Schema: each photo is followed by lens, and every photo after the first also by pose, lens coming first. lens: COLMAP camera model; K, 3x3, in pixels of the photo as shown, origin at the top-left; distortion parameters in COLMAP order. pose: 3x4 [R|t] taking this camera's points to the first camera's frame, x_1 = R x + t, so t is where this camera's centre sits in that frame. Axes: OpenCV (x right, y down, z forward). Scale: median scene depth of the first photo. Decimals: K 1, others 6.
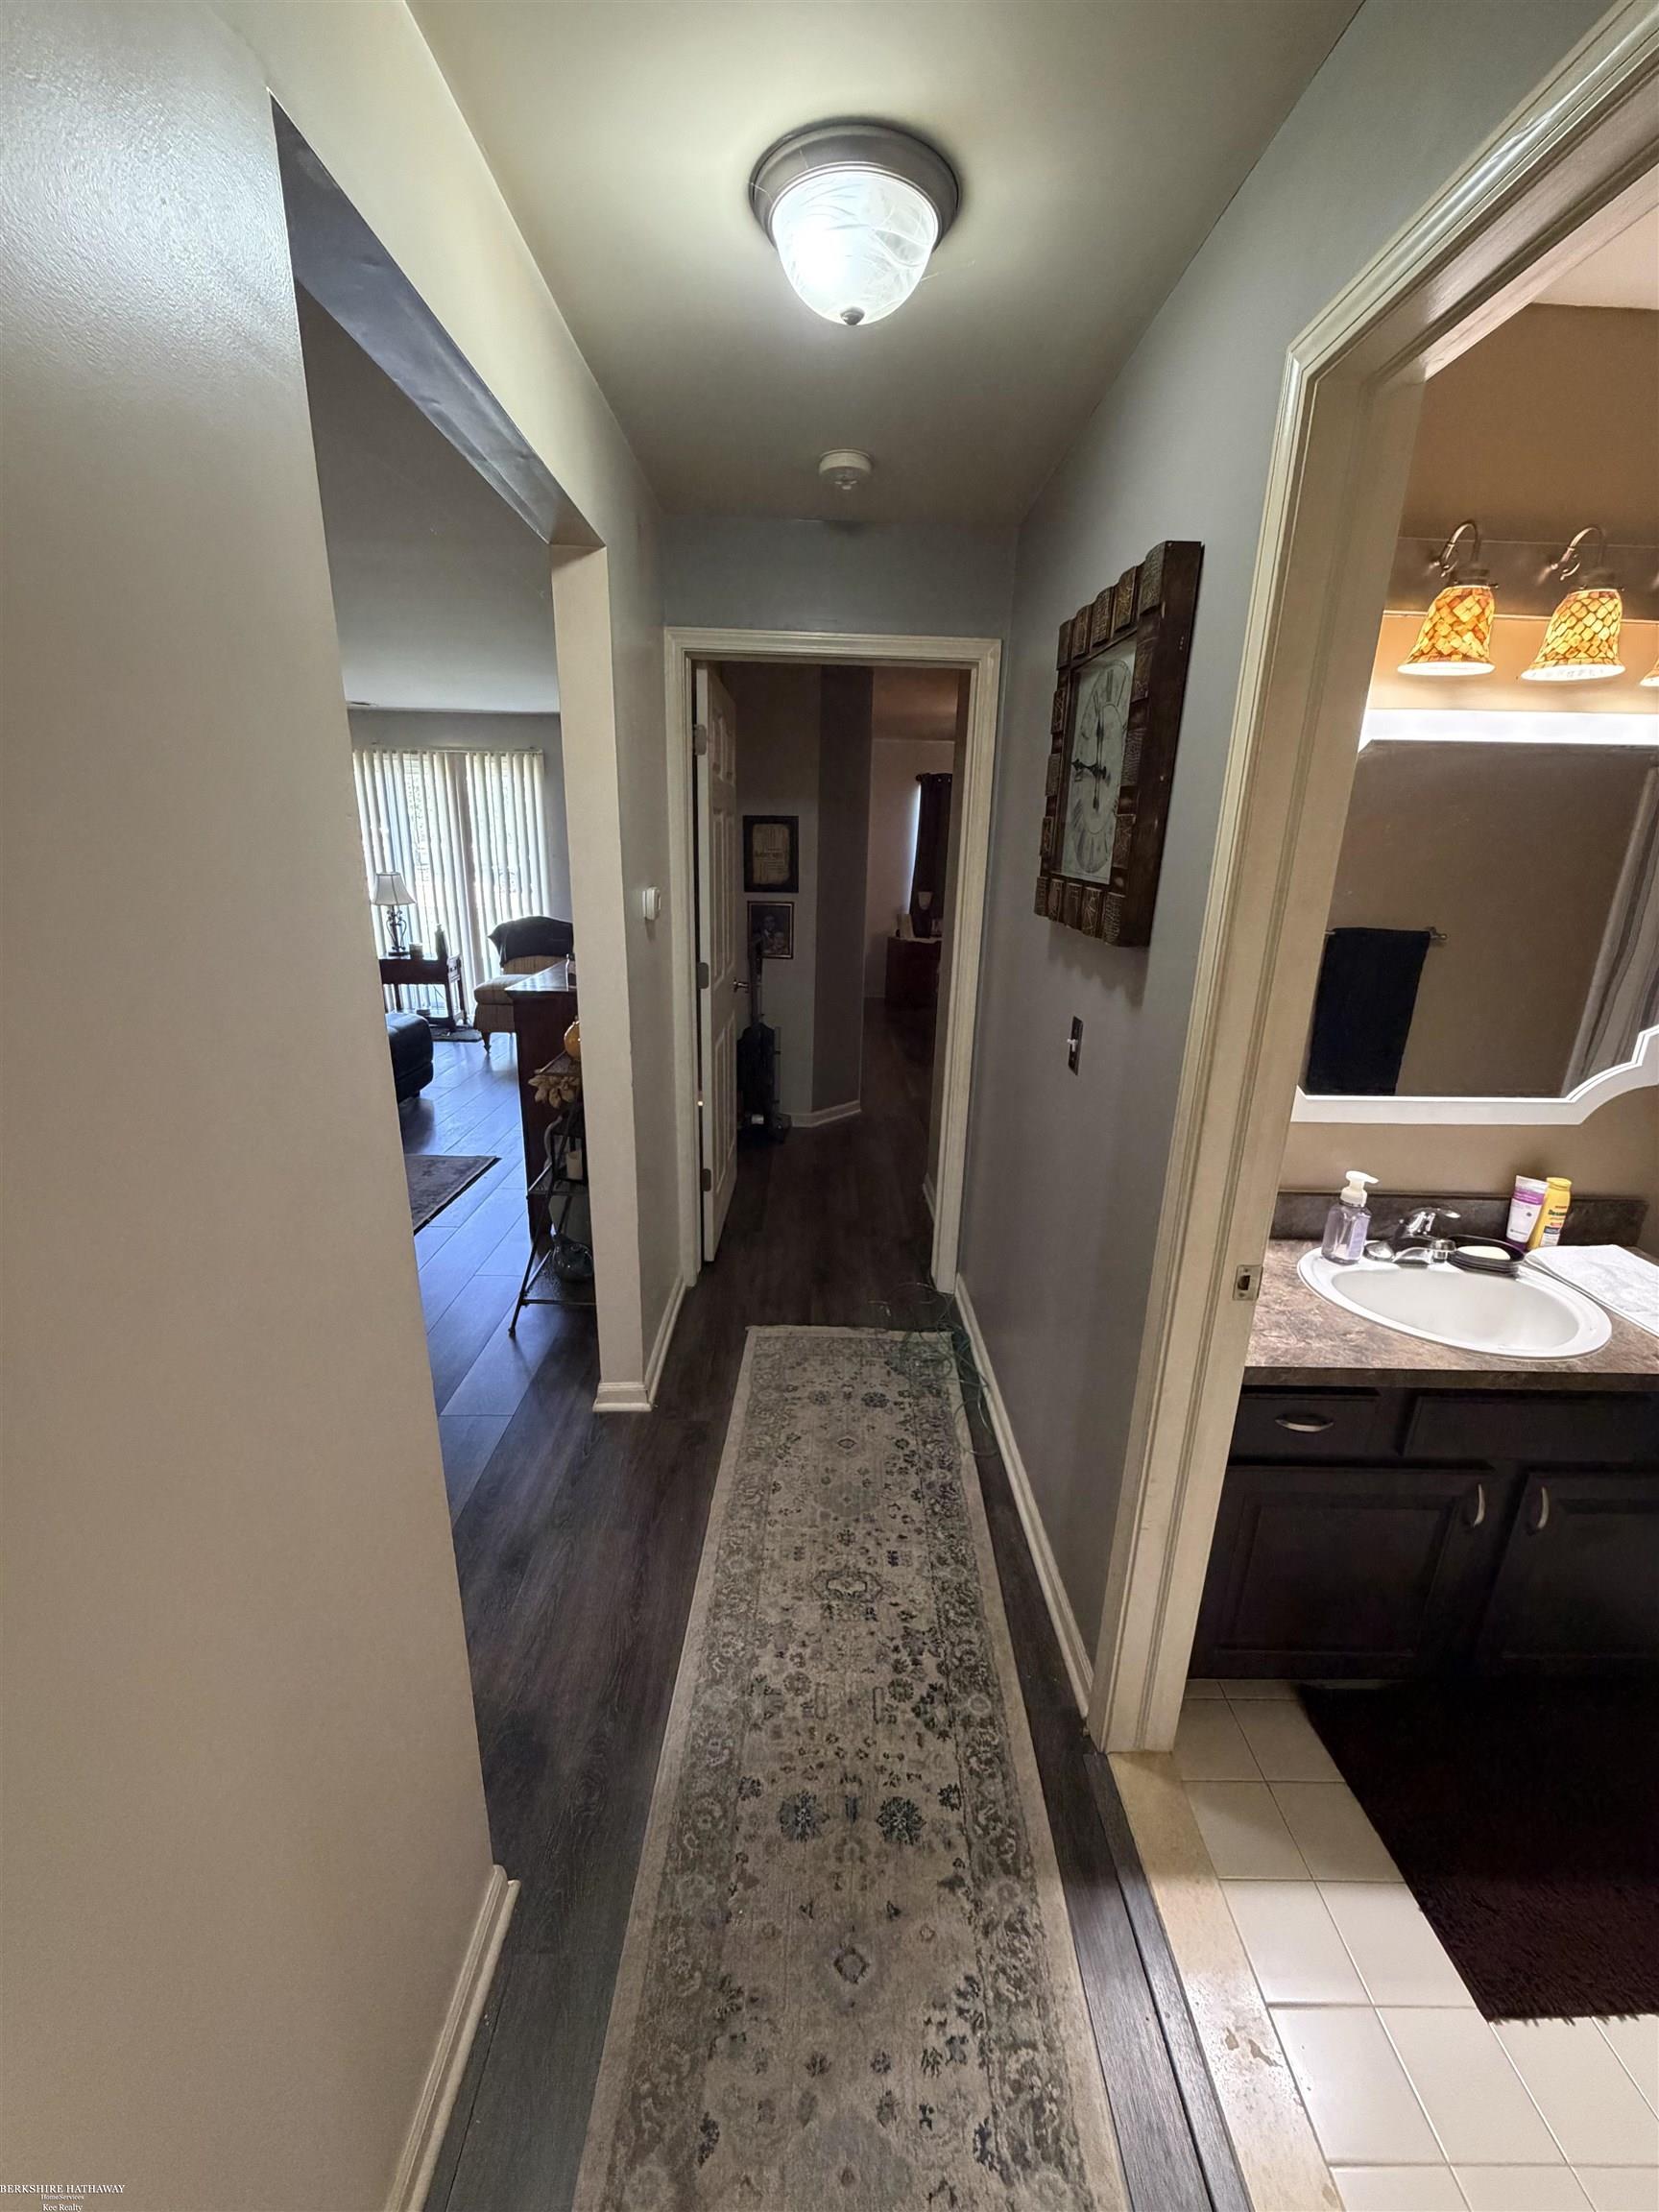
lens RADIAL K [[880.8, 0, 832.4], [0, 880.8, 1104.8], [0, 0, 1]] dist [-0.000715, -0.000367]
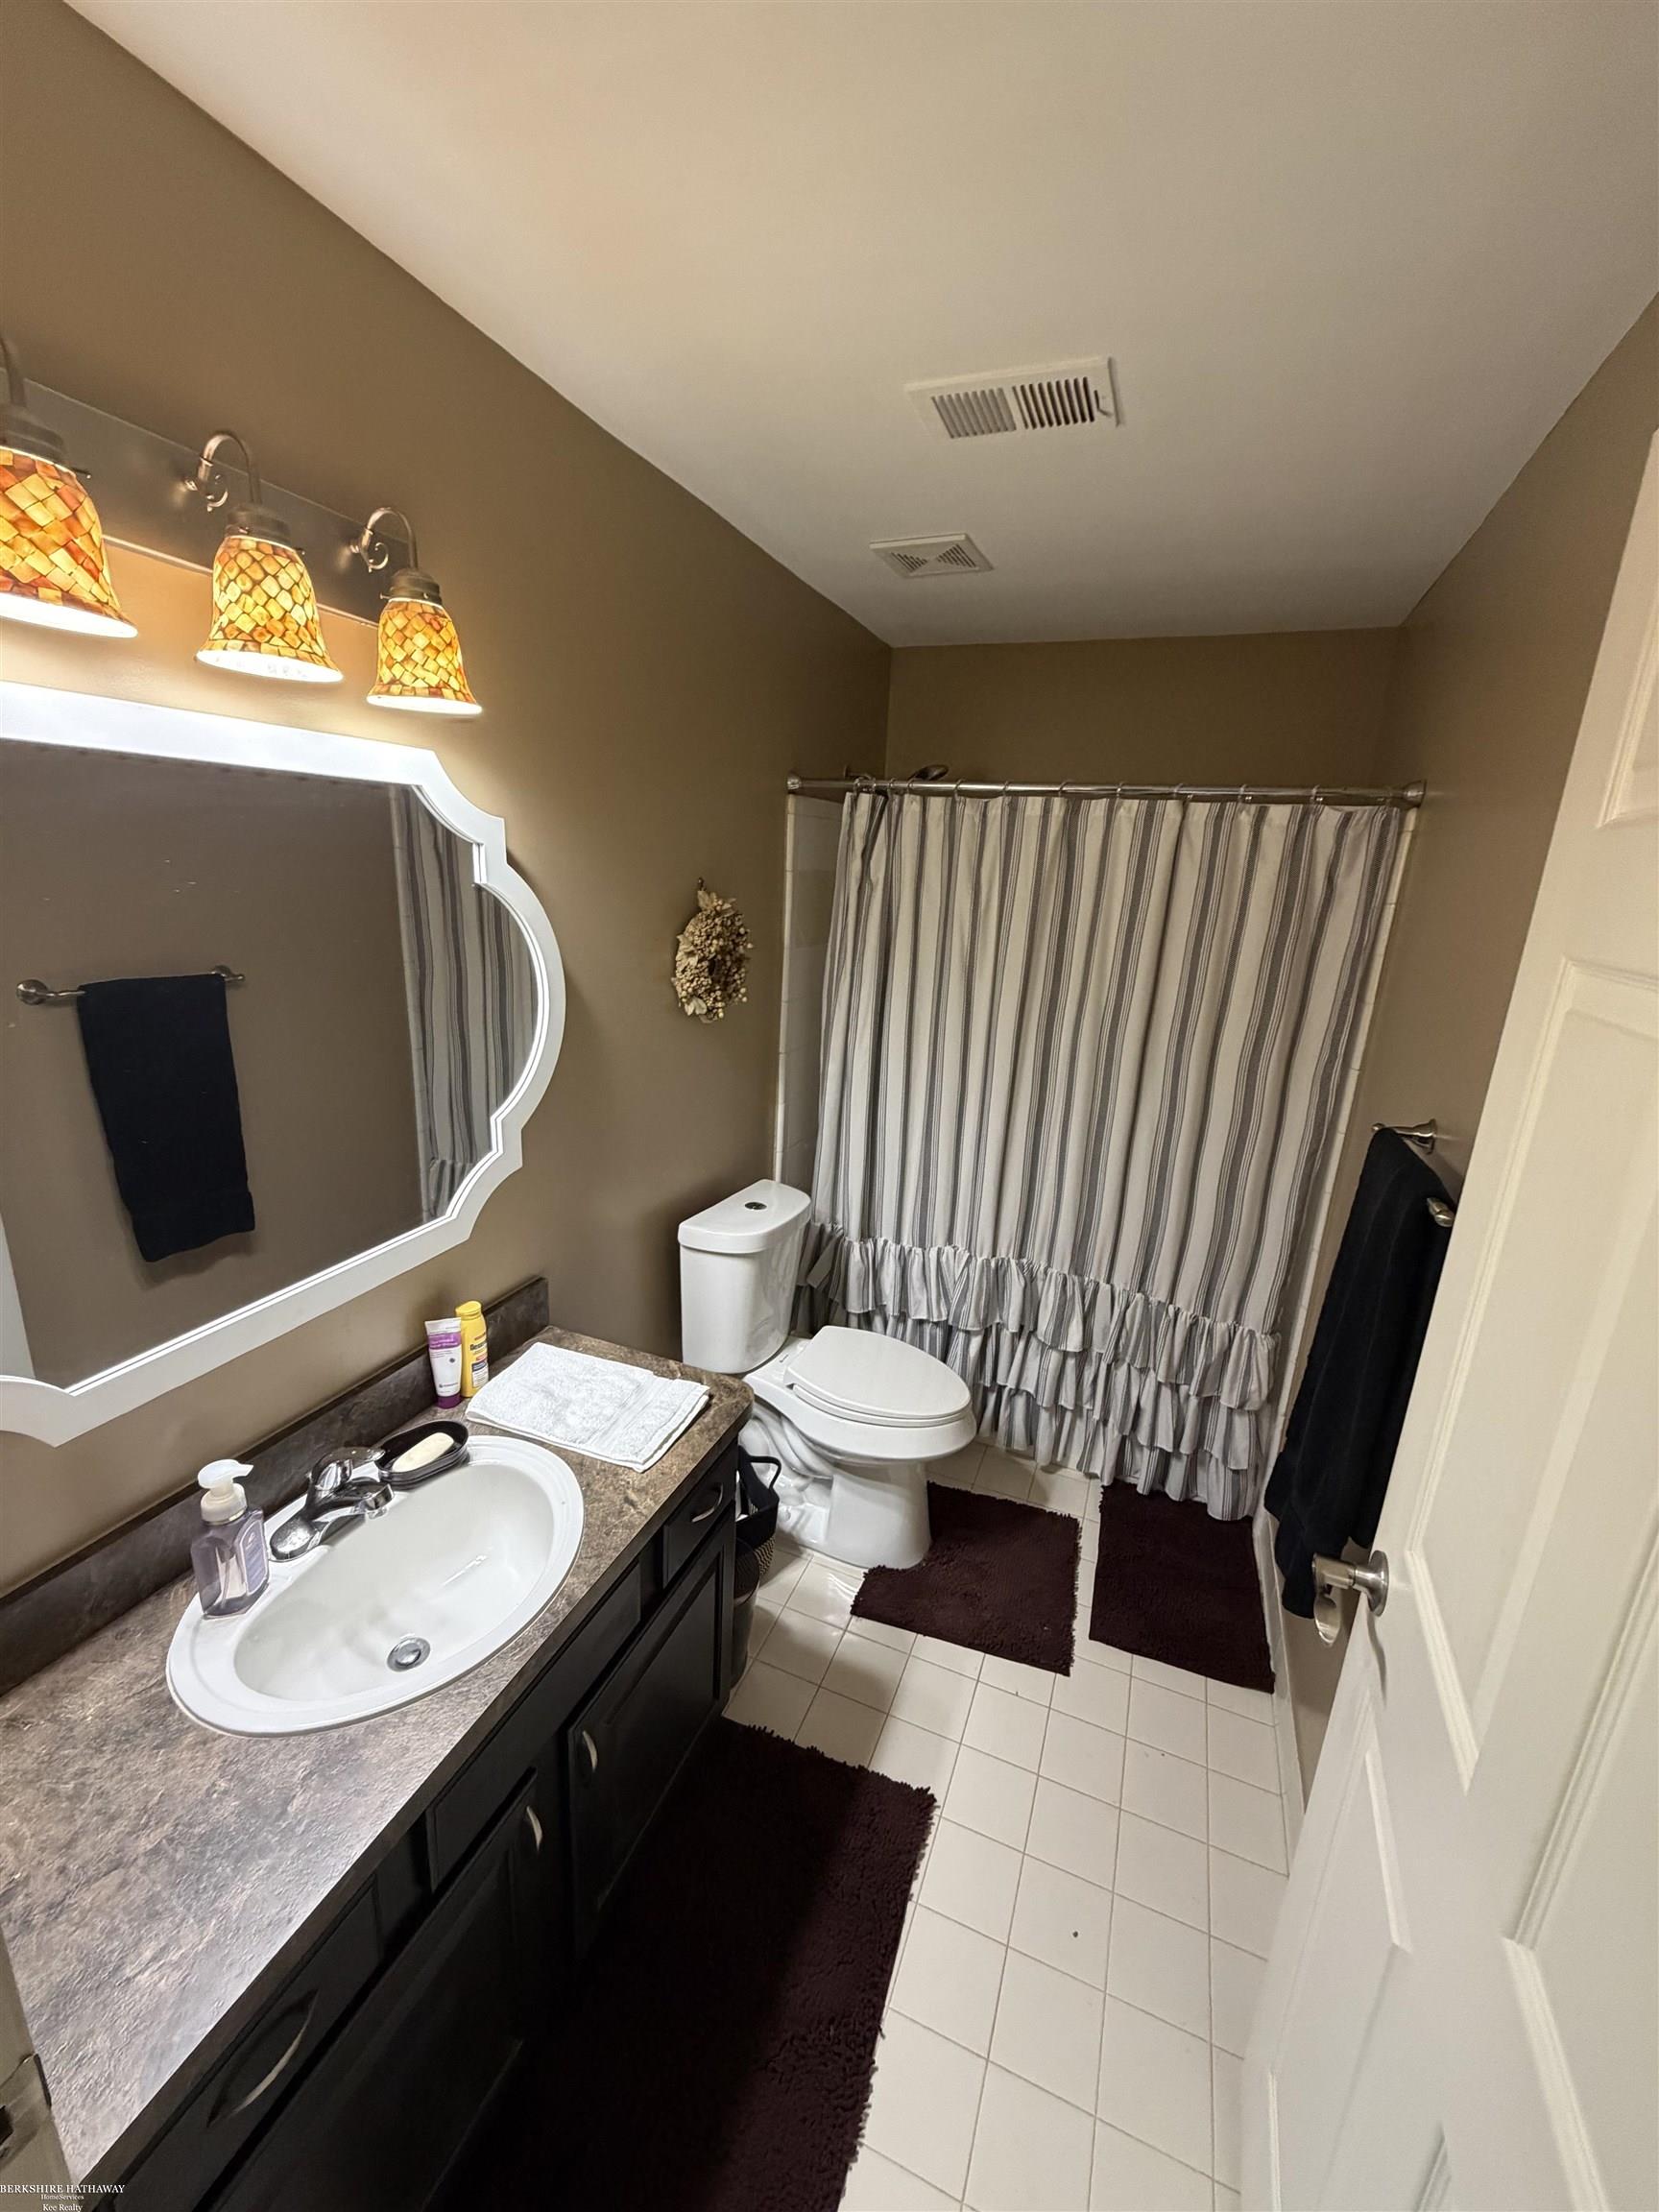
lens RADIAL K [[880.8, 0, 832.4], [0, 880.8, 1104.8], [0, 0, 1]] dist [-0.000715, -0.000367]
pose [[0.389199, -0.249191, 0.886808, 0.331344], [0.228291, 0.958774, 0.169221, -0.189354], [-0.892417, 0.136590, 0.430042, 0.380984]]
